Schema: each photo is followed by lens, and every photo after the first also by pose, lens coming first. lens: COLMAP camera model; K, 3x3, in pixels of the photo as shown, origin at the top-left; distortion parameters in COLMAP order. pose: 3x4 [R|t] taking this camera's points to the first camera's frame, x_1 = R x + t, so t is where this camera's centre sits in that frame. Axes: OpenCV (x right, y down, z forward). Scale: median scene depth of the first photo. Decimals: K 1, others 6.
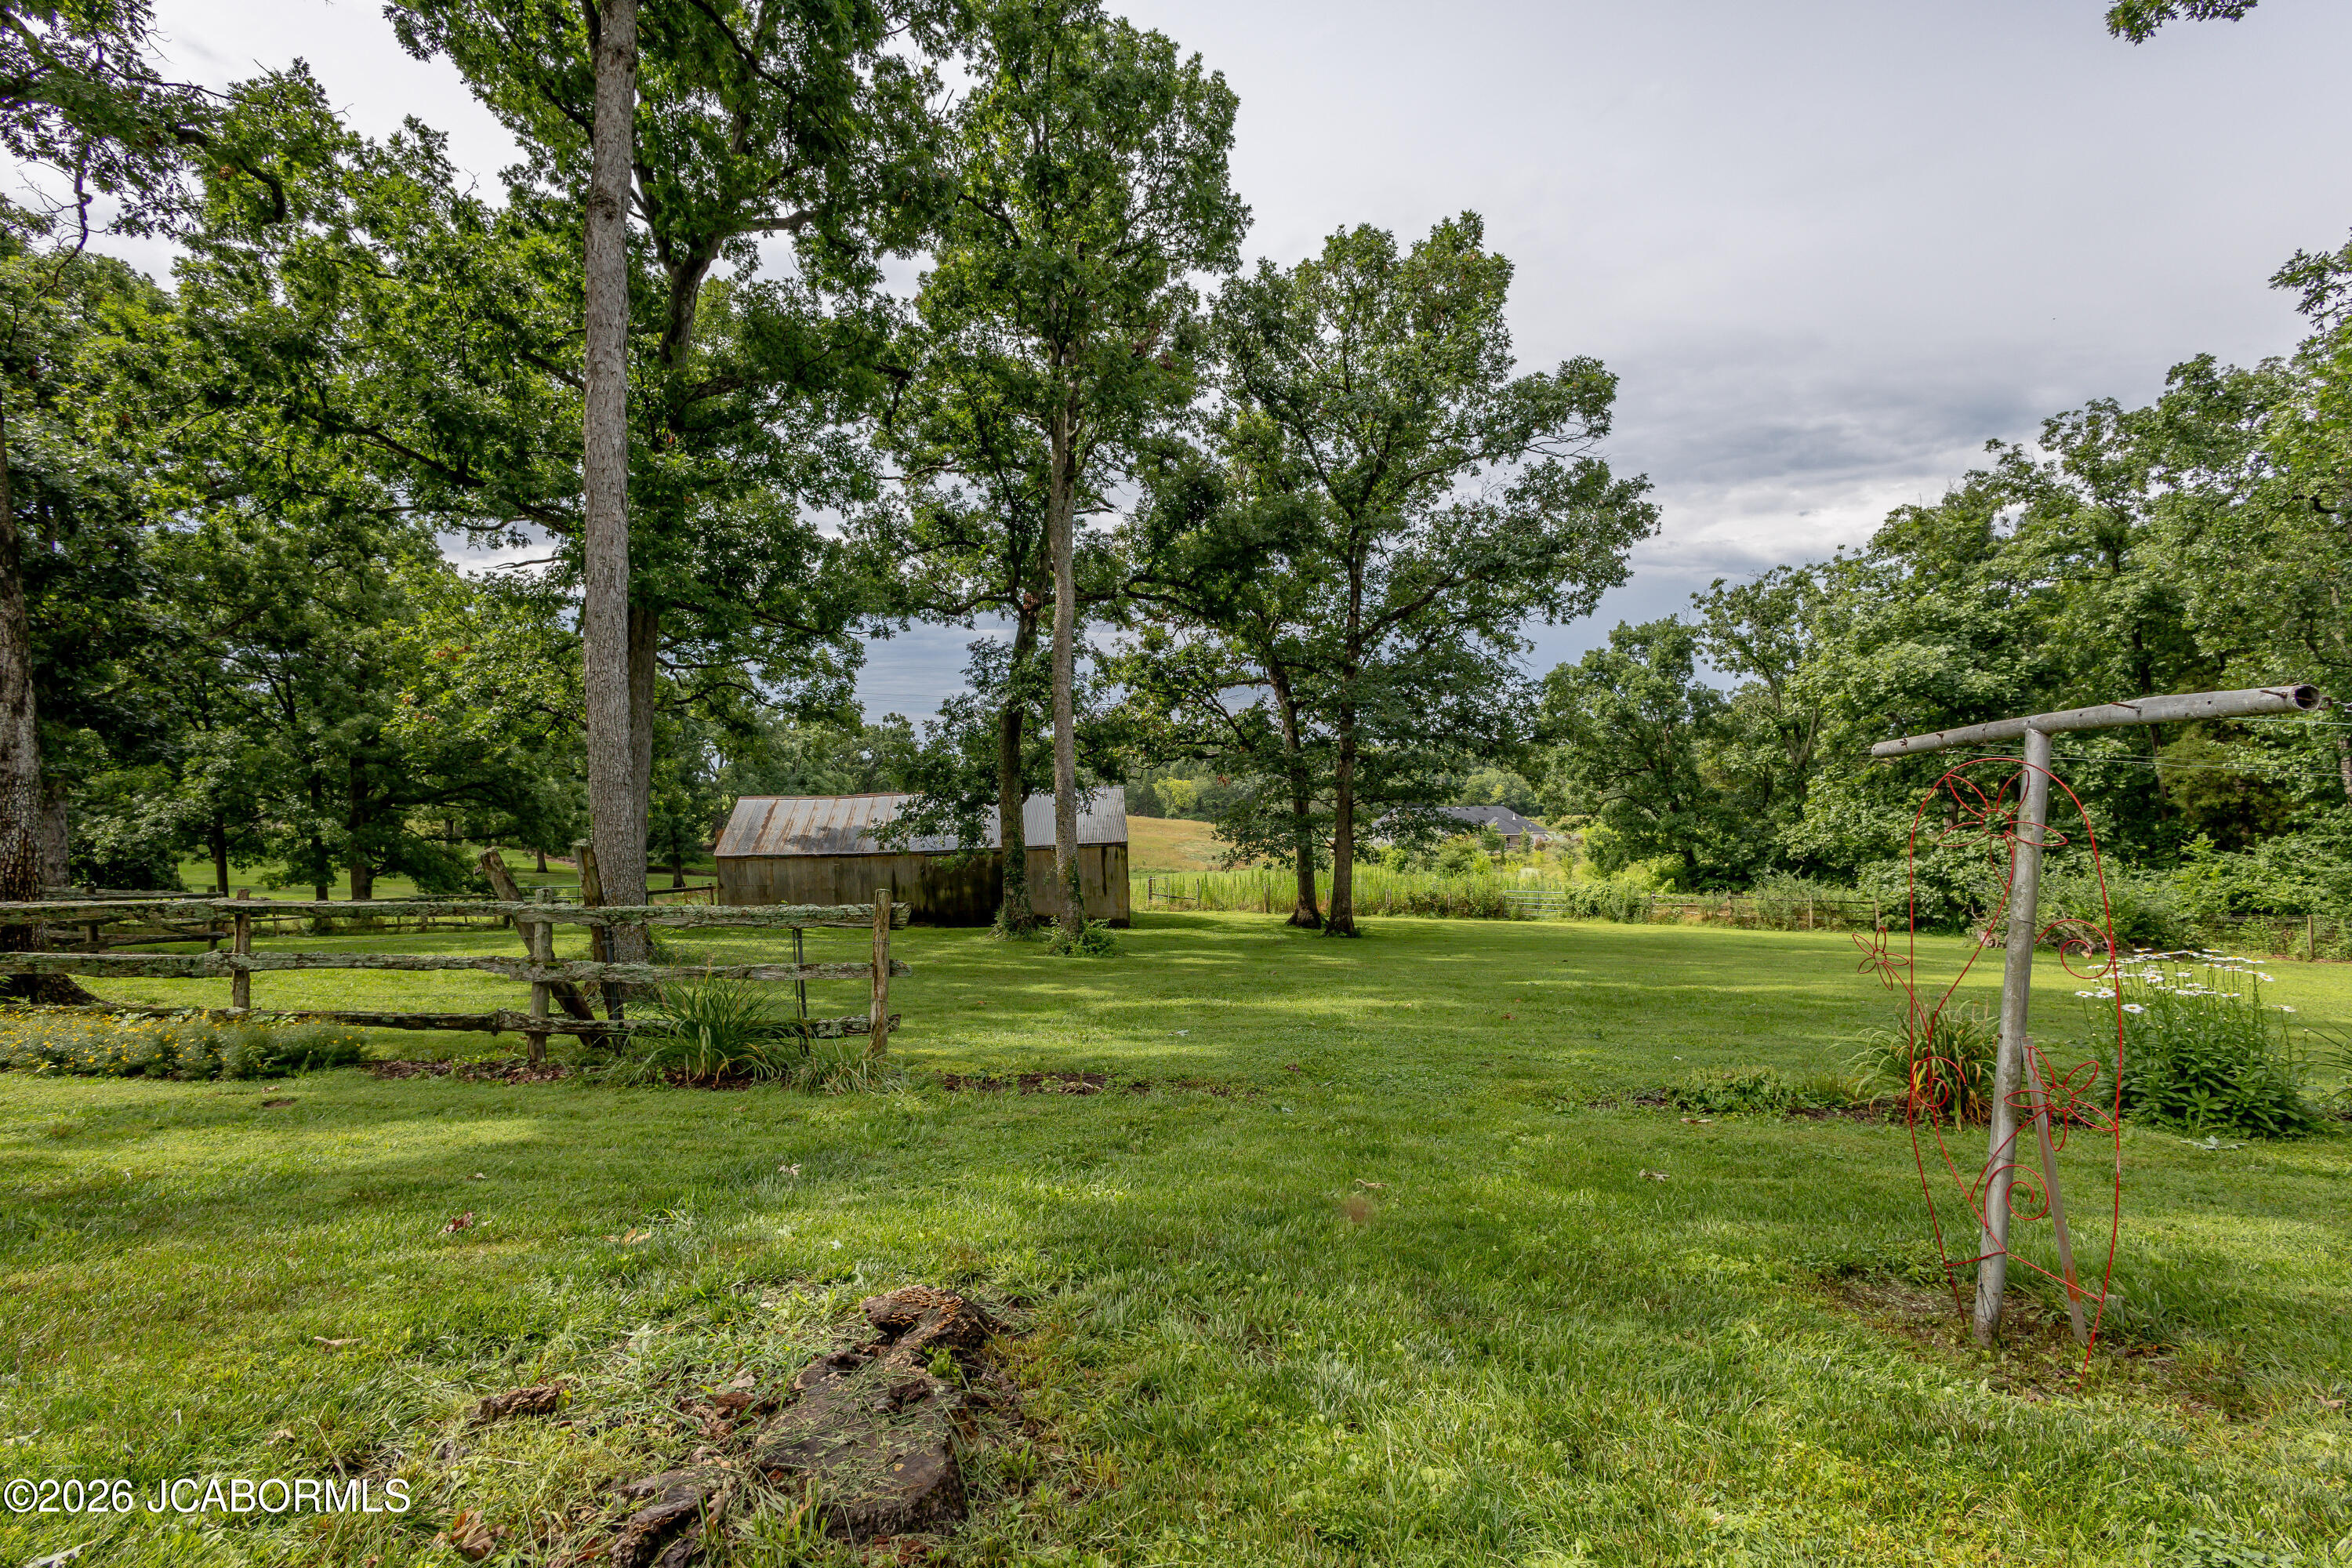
lens RADIAL K [[1088.6, 0, 1170.1], [0, 1088.6, 781.7], [0, 0, 1]] dist [0.002411, 0.000048]
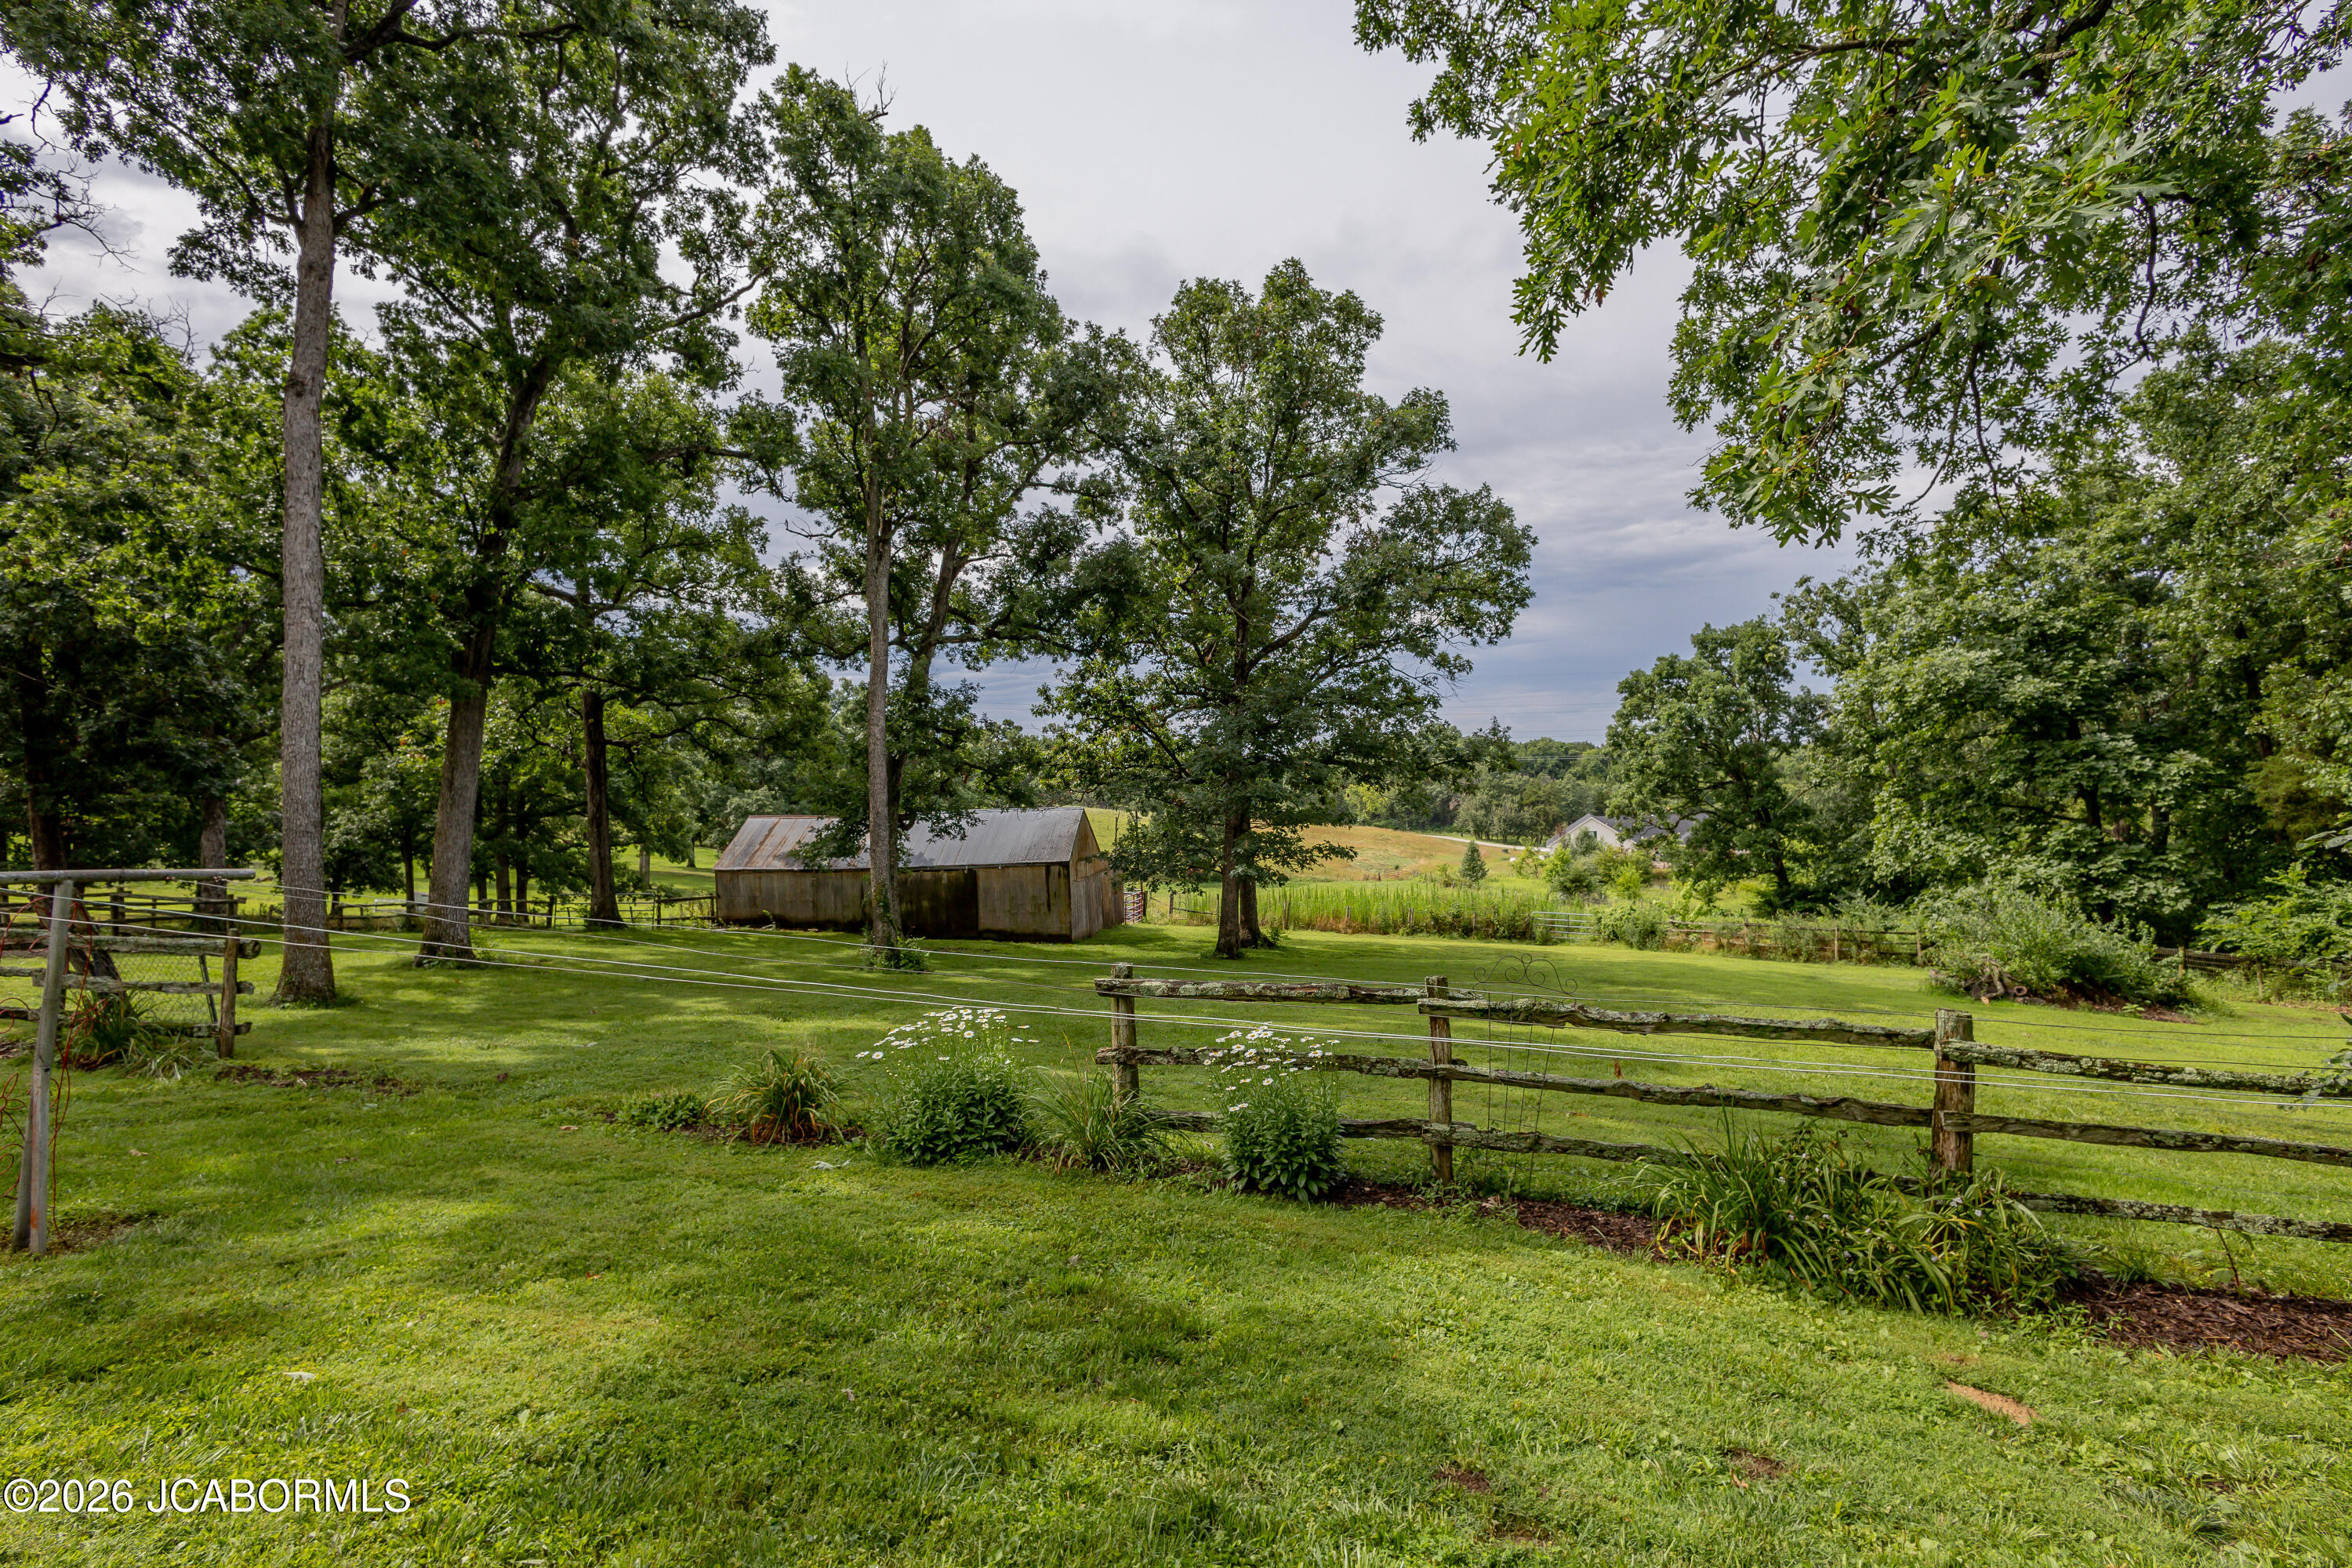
lens RADIAL K [[1110.8, 0, 1175.5], [0, 1110.8, 767.3], [0, 0, 1]] dist [-0.000178, -0.000249]
pose [[0.981256, -0.006053, -0.192612, 0.222501], [0.002889, 0.999856, -0.016706, -0.014209], [0.192686, 0.015836, 0.981133, -0.029917]]
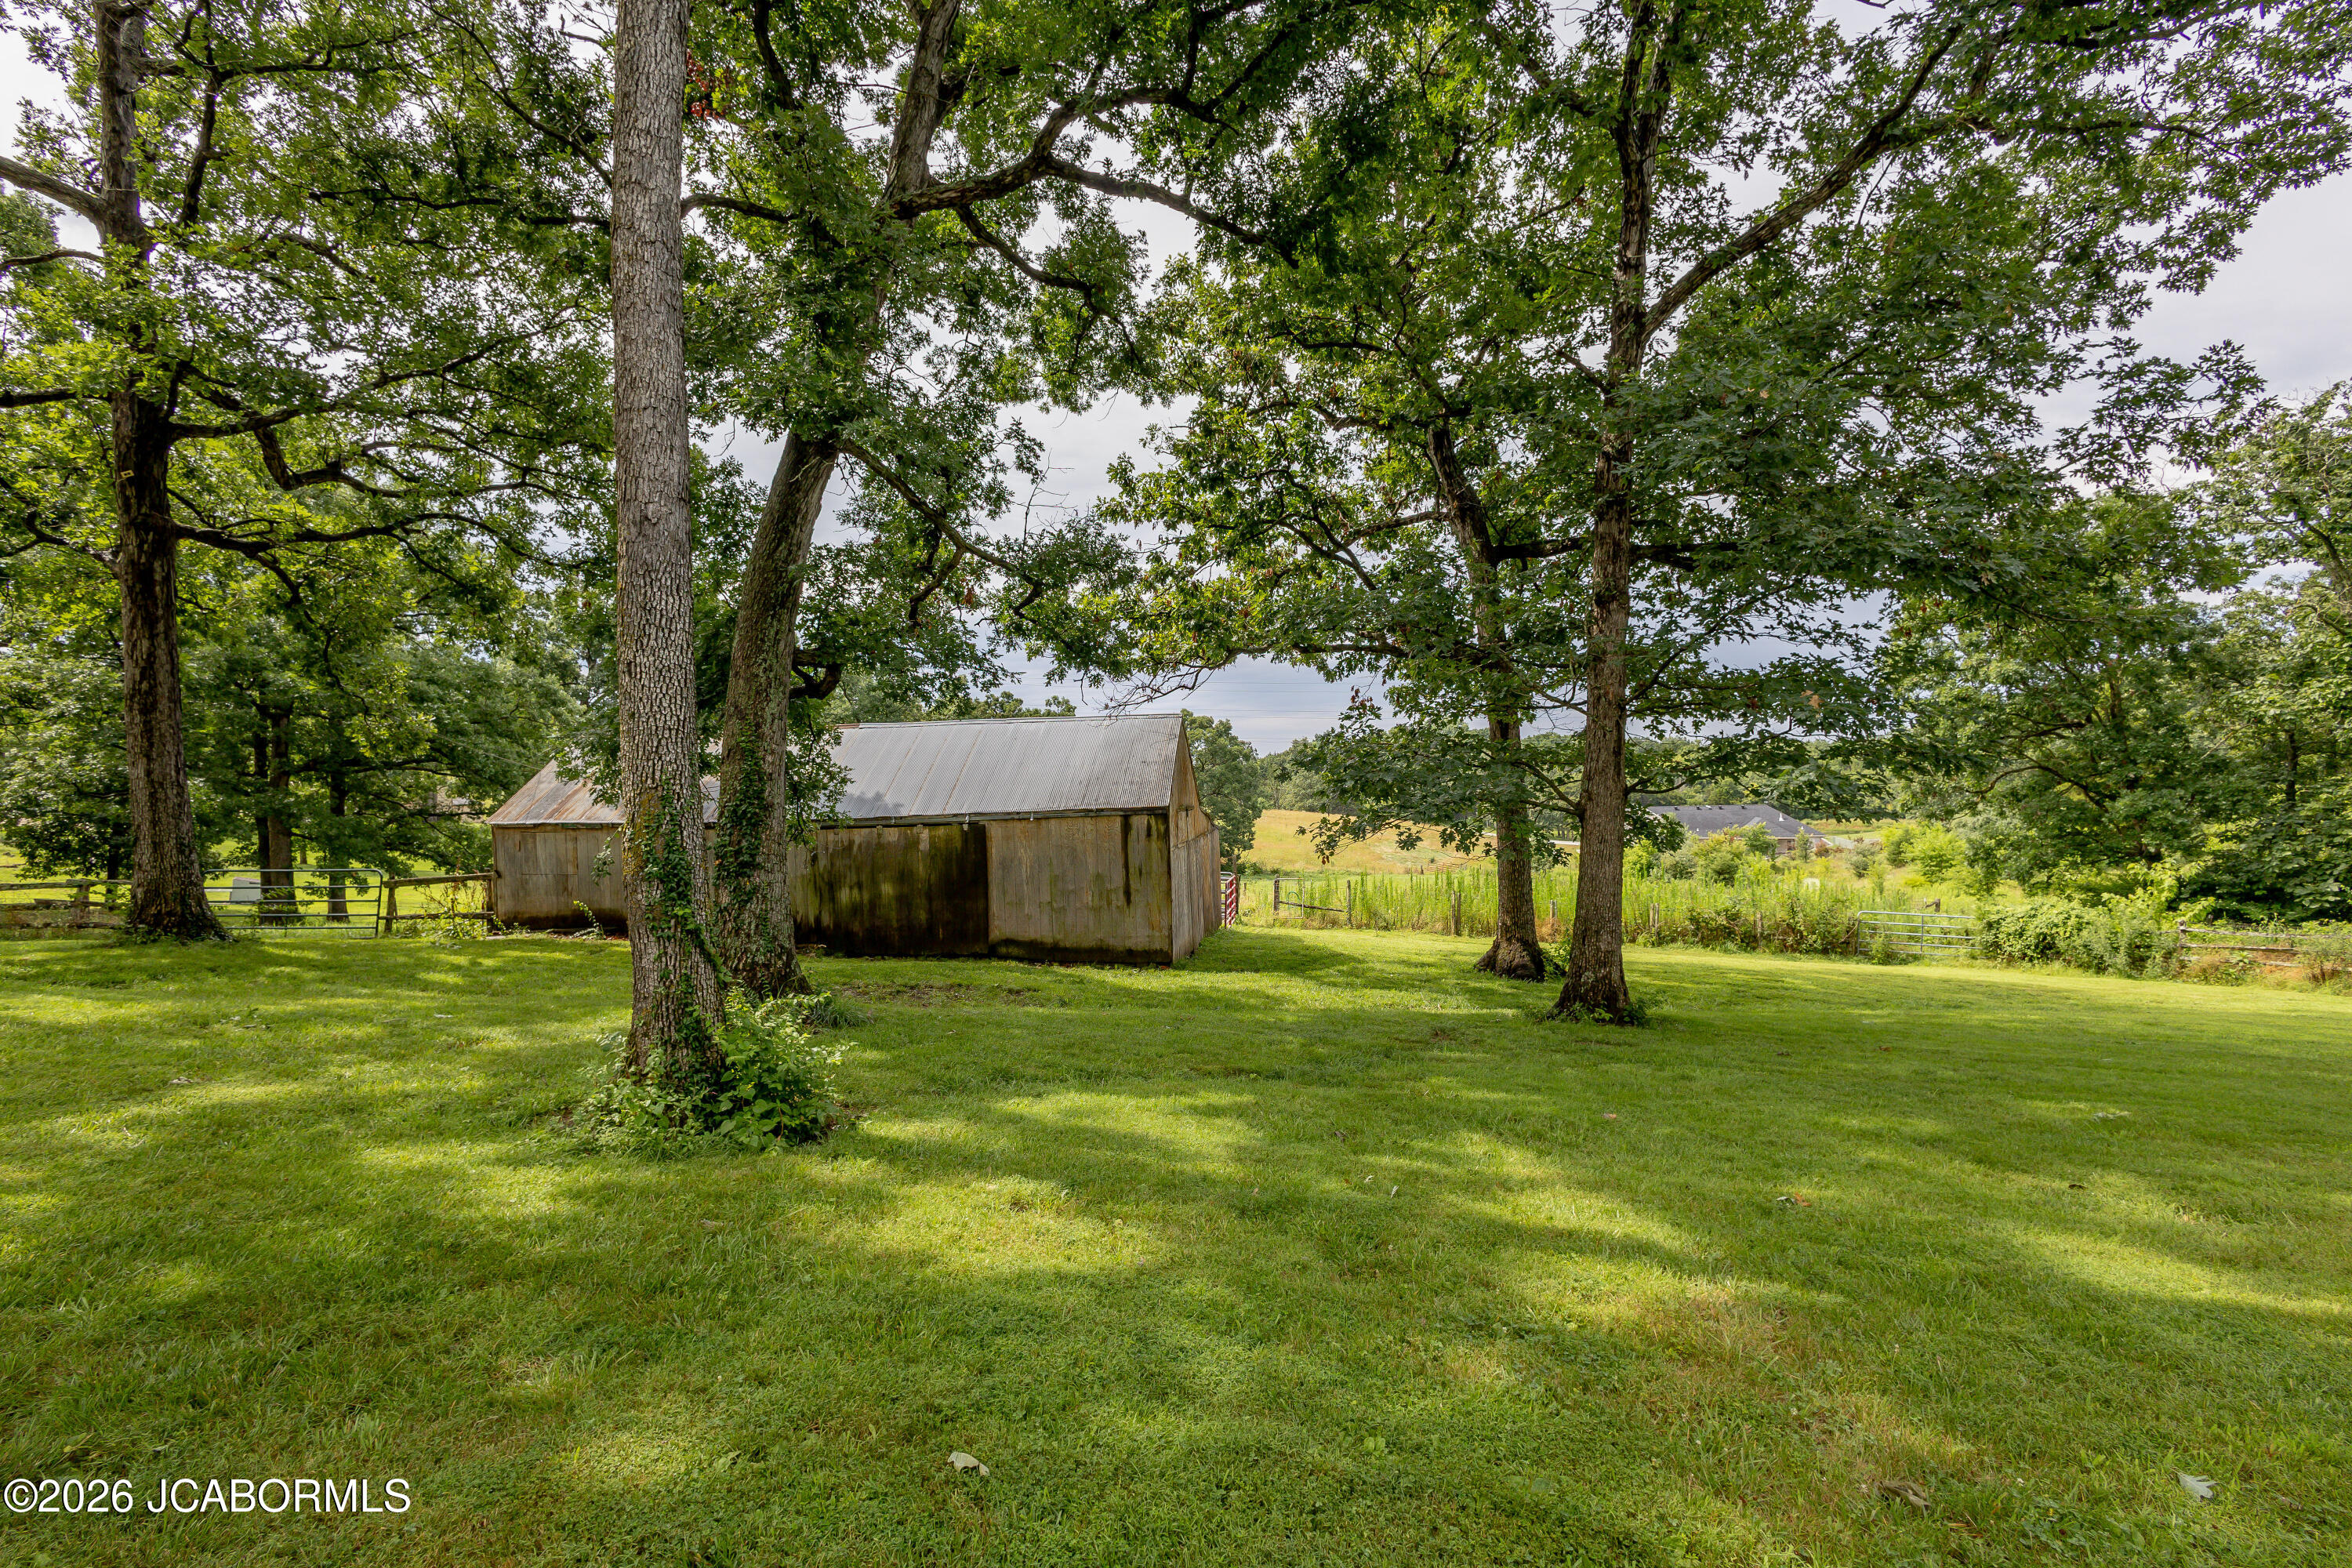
lens RADIAL K [[1090.1, 0, 1180.6], [0, 1090.1, 784.1], [0, 0, 1]] dist [0.012599, -0.000726]
pose [[0.983702, 0.004131, -0.179757, 0.052007], [-0.004143, 0.999991, 0.000307, 0.036446], [0.179757, 0.000443, 0.983711, 0.390886]]
